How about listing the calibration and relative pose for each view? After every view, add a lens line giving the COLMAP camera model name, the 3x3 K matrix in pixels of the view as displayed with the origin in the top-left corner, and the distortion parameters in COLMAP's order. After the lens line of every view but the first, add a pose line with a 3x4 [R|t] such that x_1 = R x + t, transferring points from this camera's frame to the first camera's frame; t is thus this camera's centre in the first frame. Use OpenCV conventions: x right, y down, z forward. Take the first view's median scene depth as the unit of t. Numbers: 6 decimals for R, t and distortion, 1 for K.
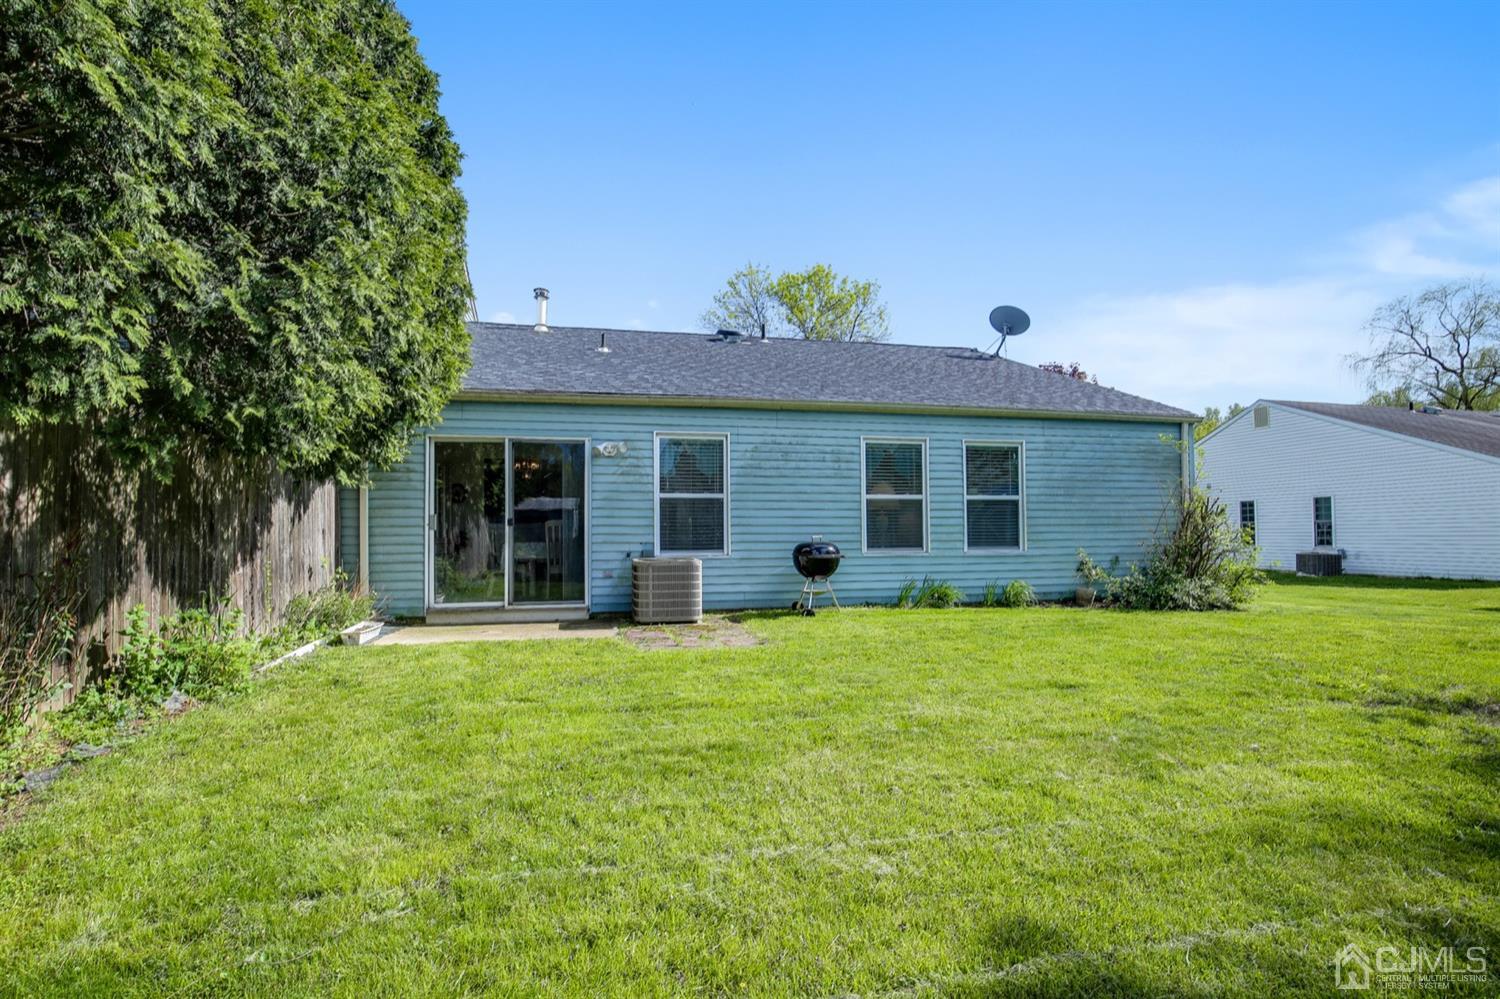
lens RADIAL K [[712.4, 0, 750.0], [0, 712.4, 499.5], [0, 0, 1]] dist [-0.003296, -0.000172]
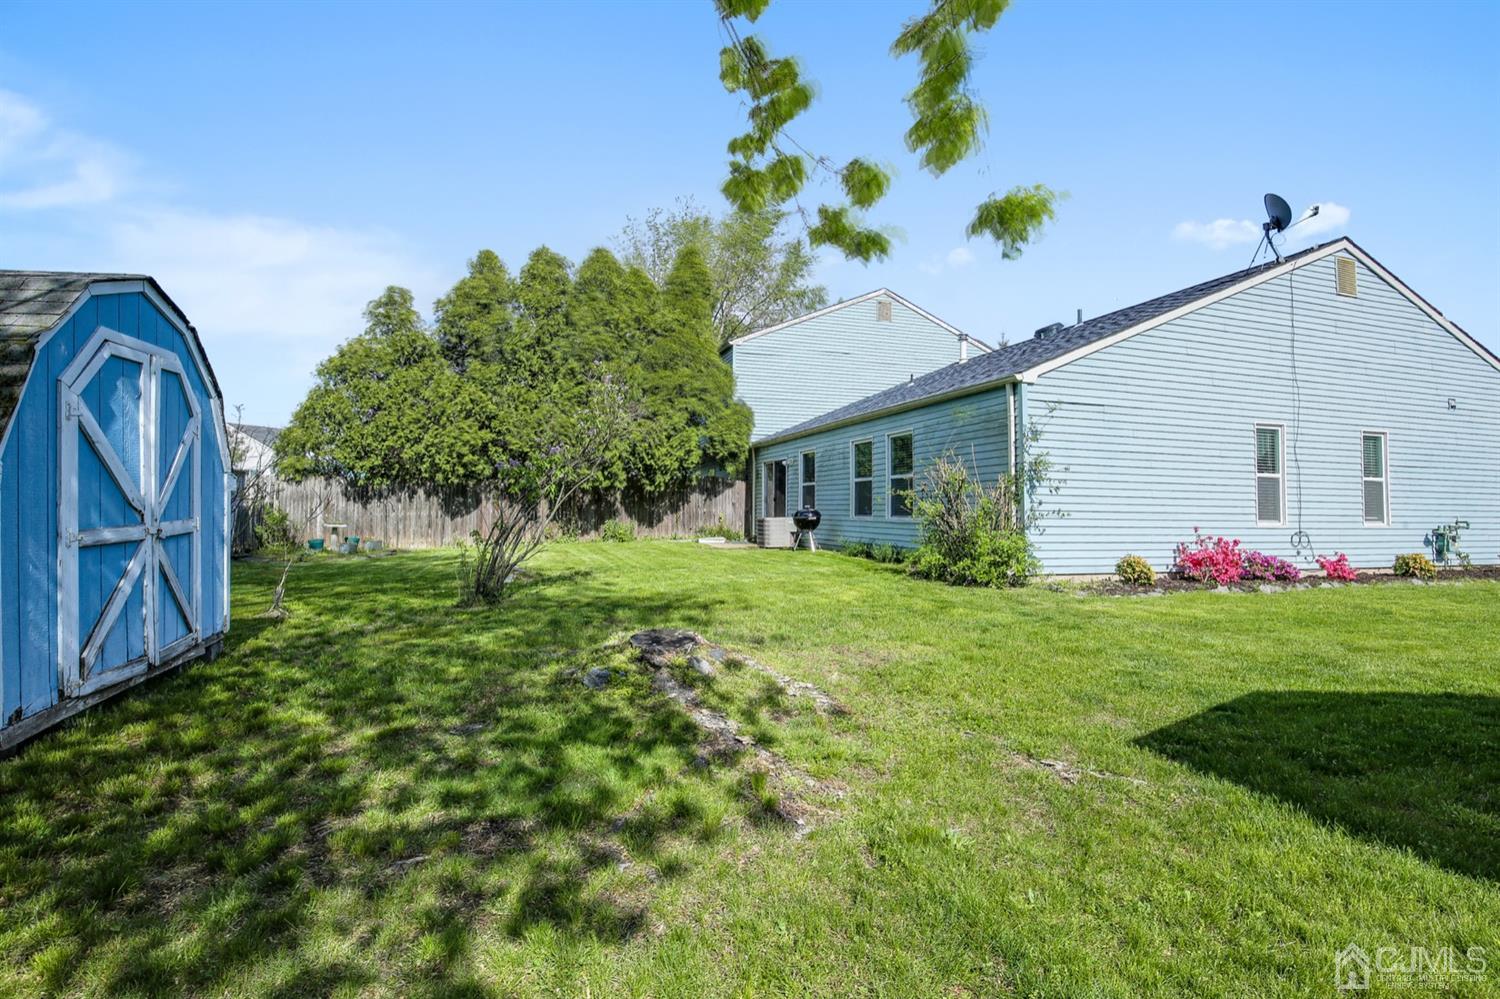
lens RADIAL K [[712.4, 0, 750.0], [0, 712.4, 499.5], [0, 0, 1]] dist [-0.003296, -0.000172]
pose [[0.099659, -0.010625, -0.994965, 1.581278], [0.044476, 0.998991, -0.006214, 0.036213], [0.994027, -0.043633, 0.100031, 0.616189]]
